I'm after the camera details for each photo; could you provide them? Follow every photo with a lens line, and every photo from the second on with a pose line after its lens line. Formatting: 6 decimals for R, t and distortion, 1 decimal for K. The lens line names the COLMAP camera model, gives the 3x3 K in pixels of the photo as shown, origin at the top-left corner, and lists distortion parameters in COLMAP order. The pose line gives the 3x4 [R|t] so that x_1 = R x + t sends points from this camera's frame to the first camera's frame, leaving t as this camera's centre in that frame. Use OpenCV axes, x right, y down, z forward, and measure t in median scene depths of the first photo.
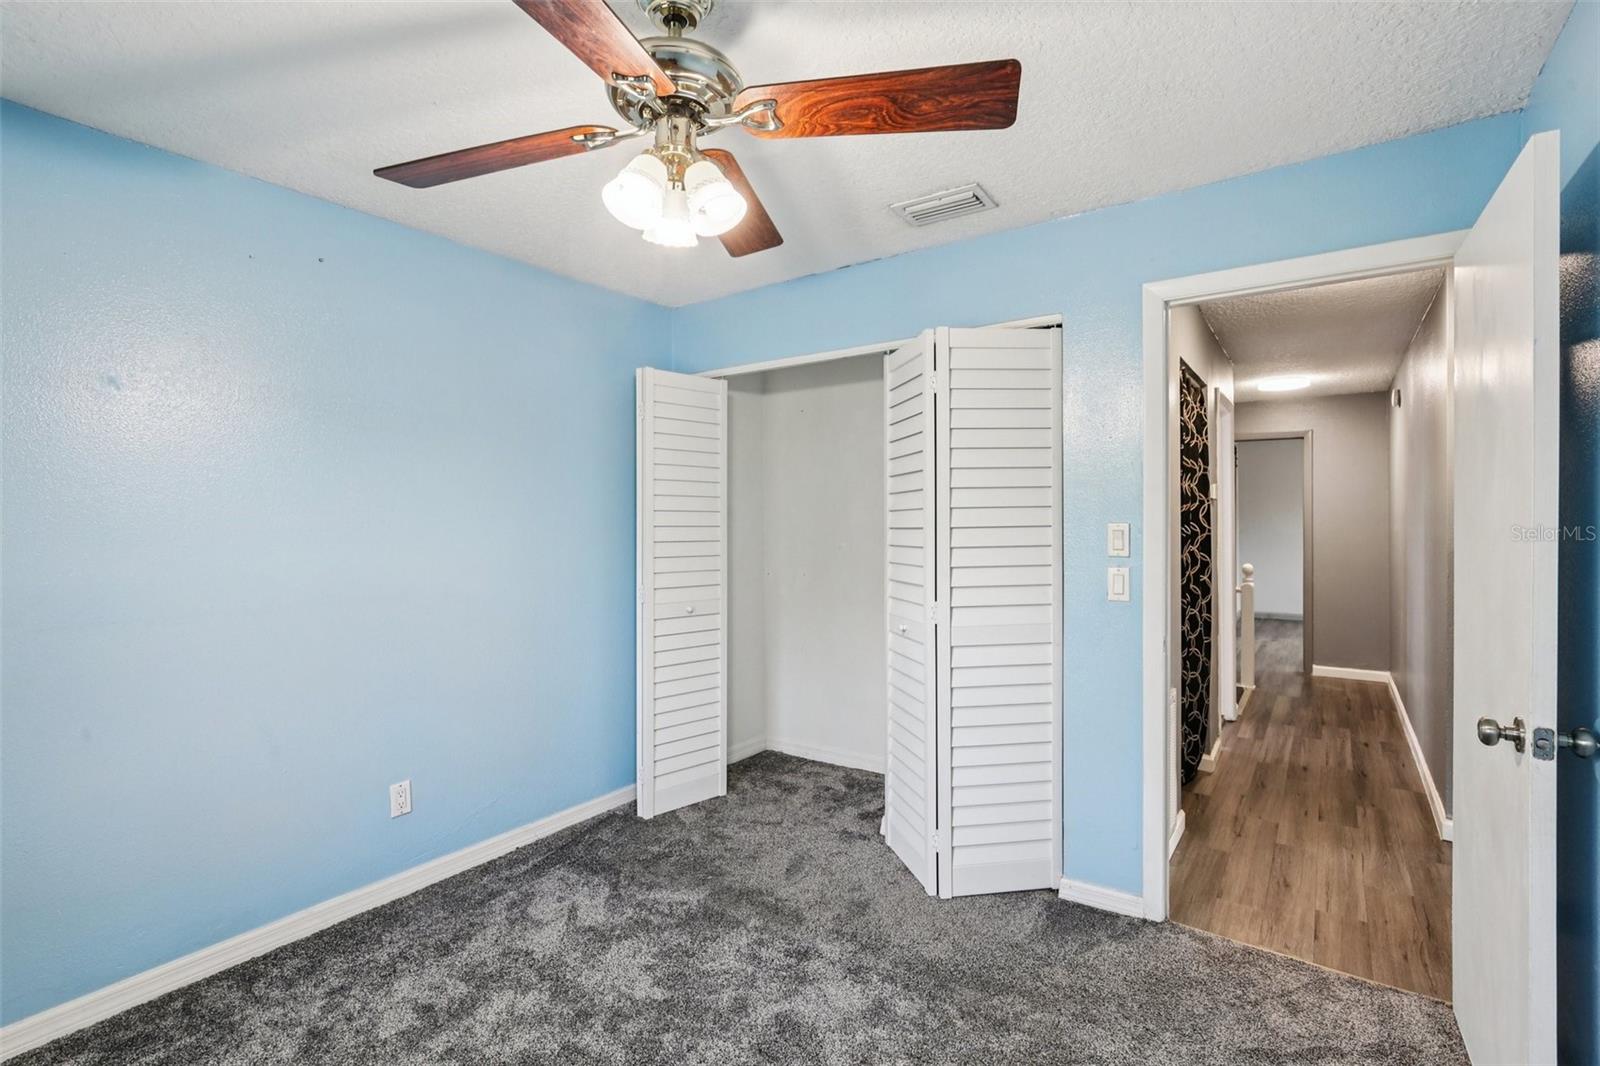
lens RADIAL K [[740.1, 0, 800.2], [0, 740.1, 524.2], [0, 0, 1]] dist [0.001480, 0.000358]
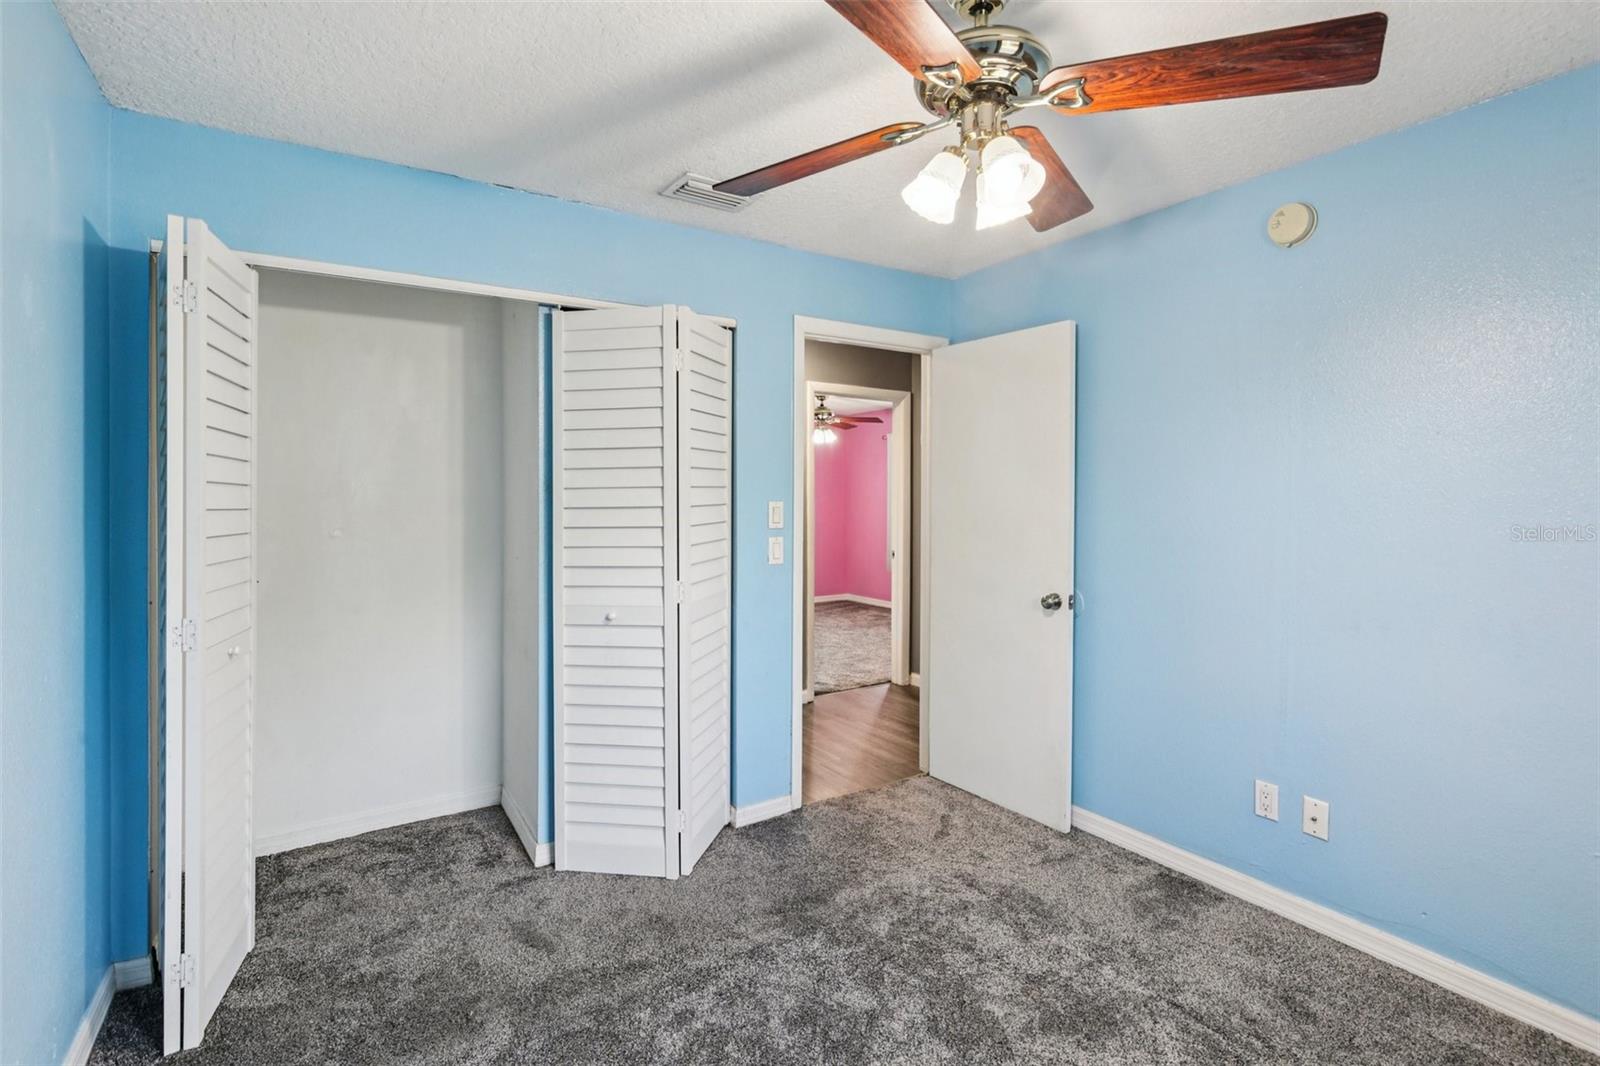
lens RADIAL K [[752.7, 0, 796.4], [0, 752.7, 502.8], [0, 0, 1]] dist [-0.001148, 0.000112]
pose [[0.376691, -0.004468, 0.926328, -0.721370], [0.004441, 0.999986, 0.003018, -0.002975], [-0.926328, 0.002977, 0.376706, 0.492083]]
